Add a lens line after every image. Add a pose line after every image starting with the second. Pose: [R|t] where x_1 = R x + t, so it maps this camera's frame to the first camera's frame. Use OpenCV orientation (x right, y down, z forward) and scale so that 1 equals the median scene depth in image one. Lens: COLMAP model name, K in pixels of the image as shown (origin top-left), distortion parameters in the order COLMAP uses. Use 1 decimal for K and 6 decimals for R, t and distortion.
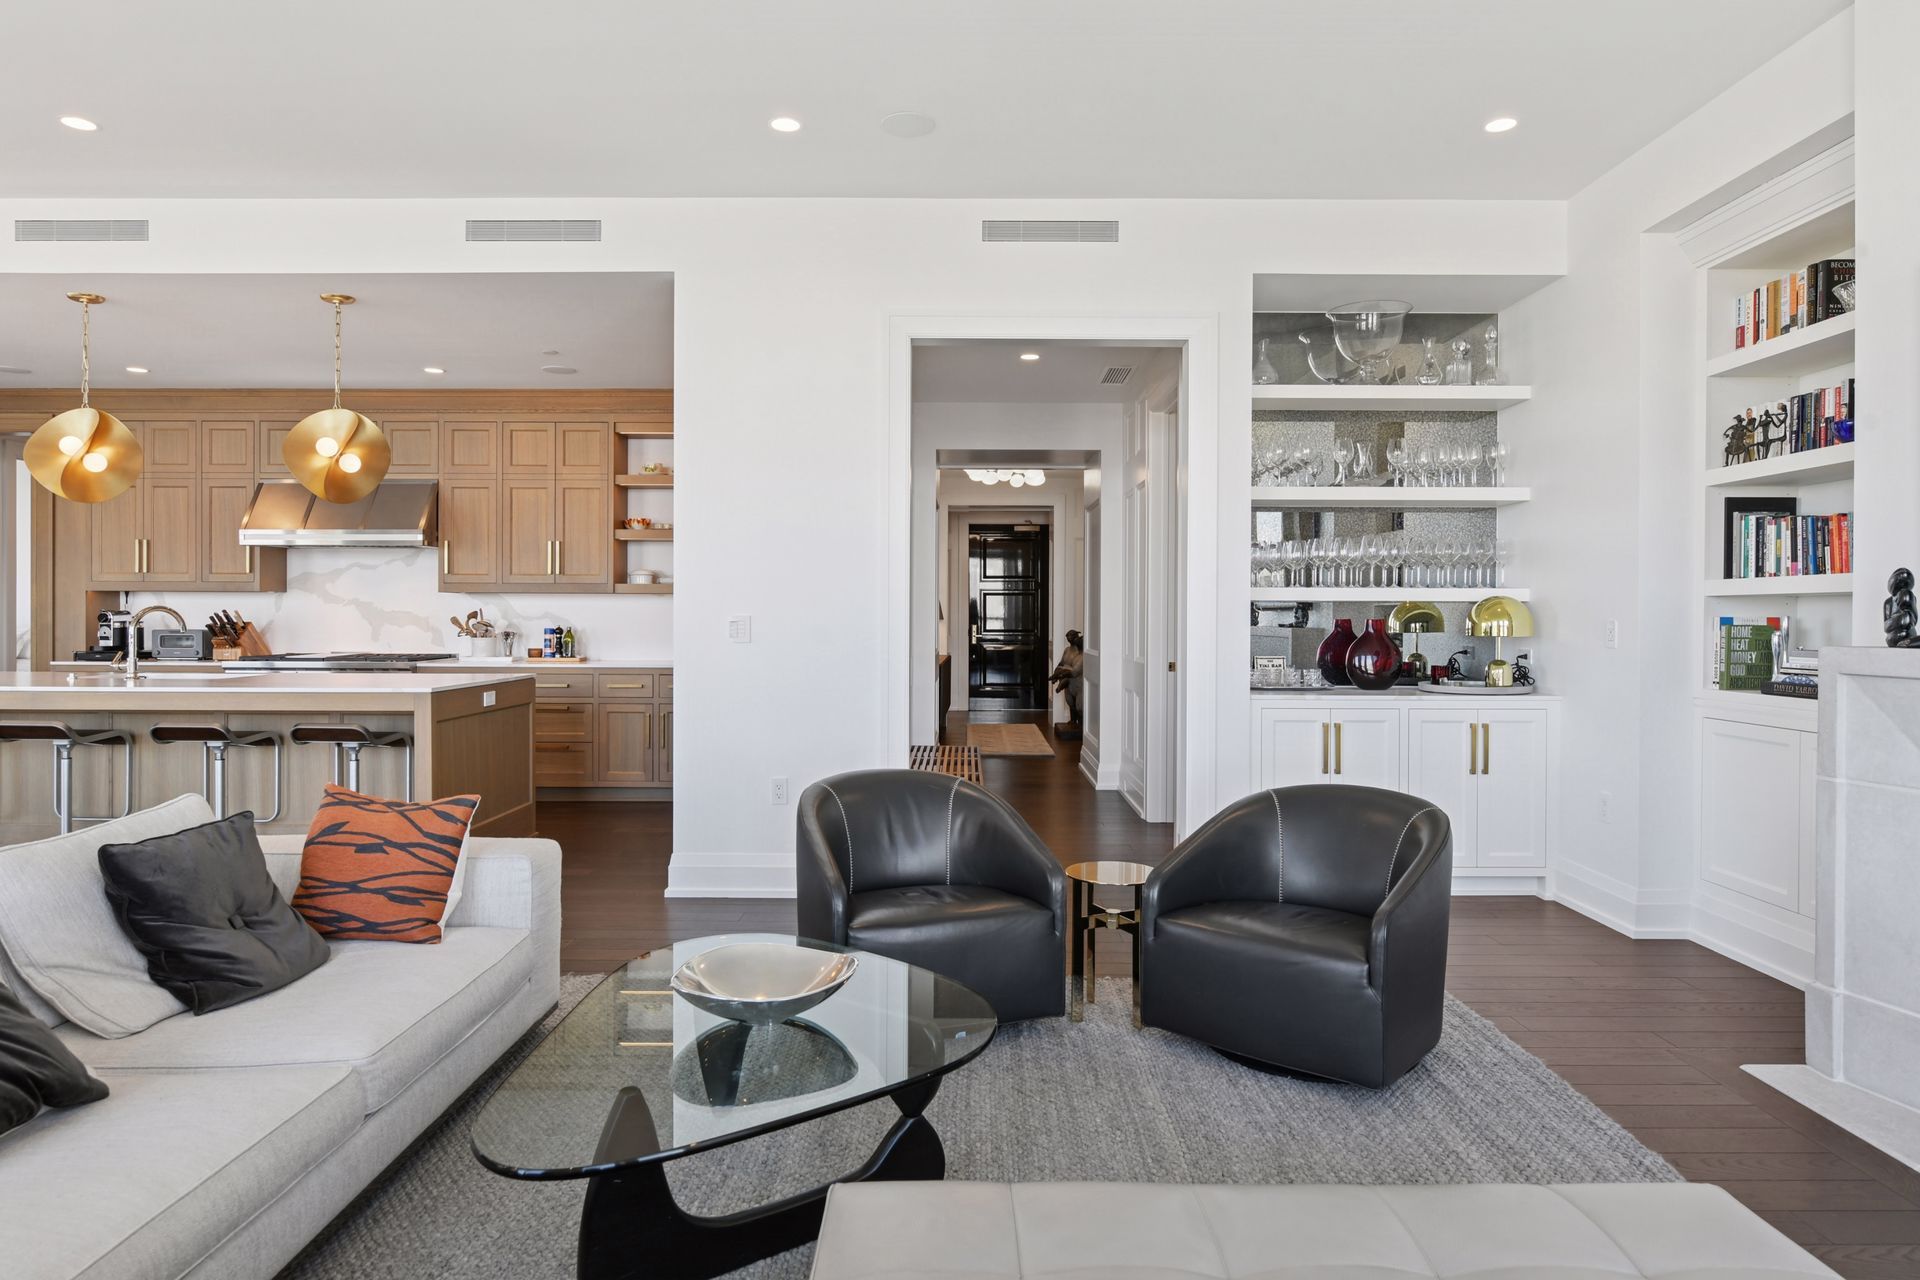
lens RADIAL K [[1124.8, 0, 960.0], [0, 1124.8, 640.0], [0, 0, 1]] dist [-0.004932, -0.001405]
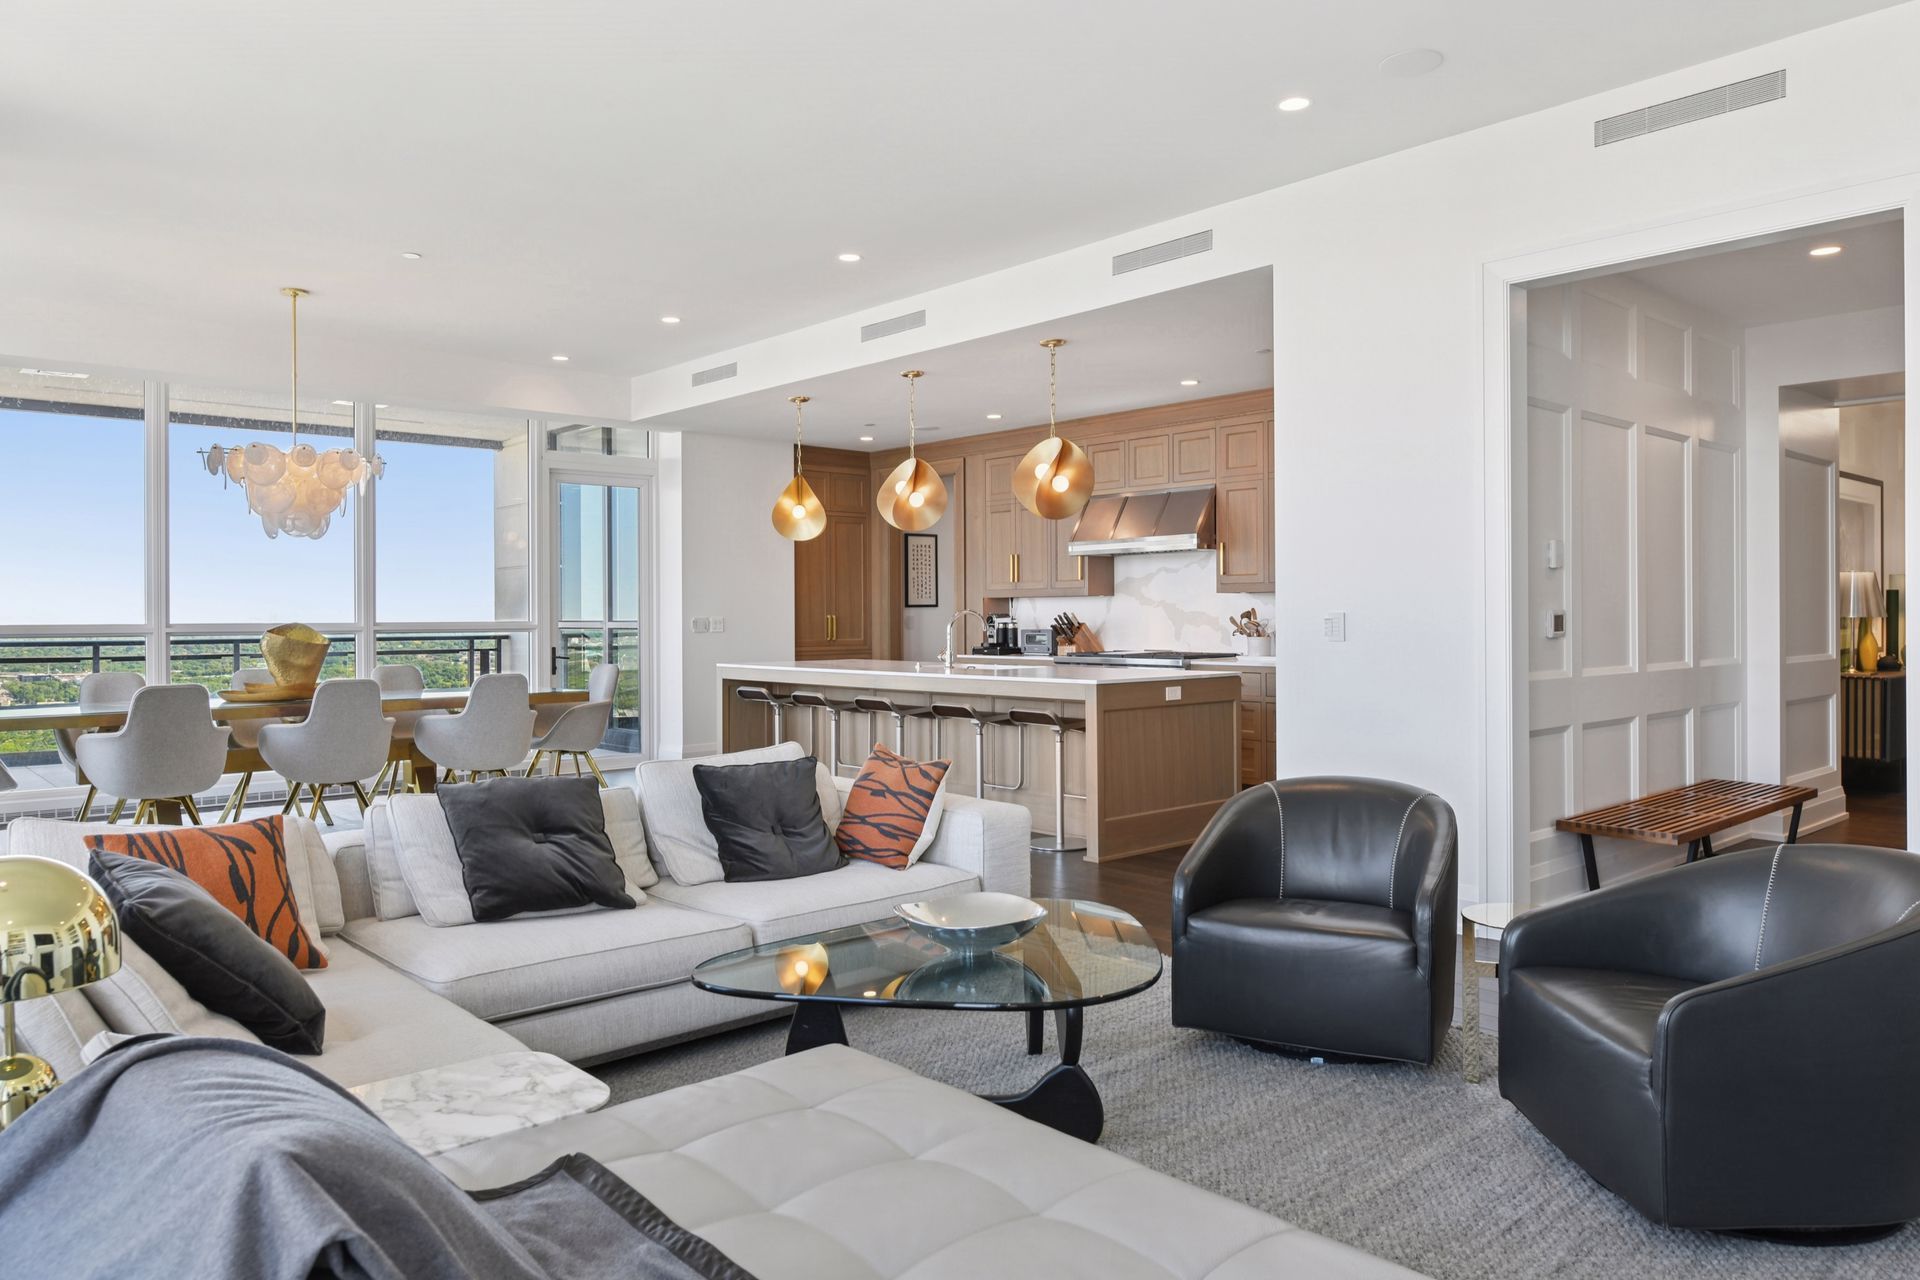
lens RADIAL K [[1311.9, 0, 960.0], [0, 1311.9, 640.0], [0, 0, 1]] dist [0.000054, 0.000046]
pose [[0.666432, 0.004406, -0.745553, 0.371001], [-0.006626, 0.999978, -0.000013, 0.003215], [0.745536, 0.004948, 0.666447, 0.025845]]
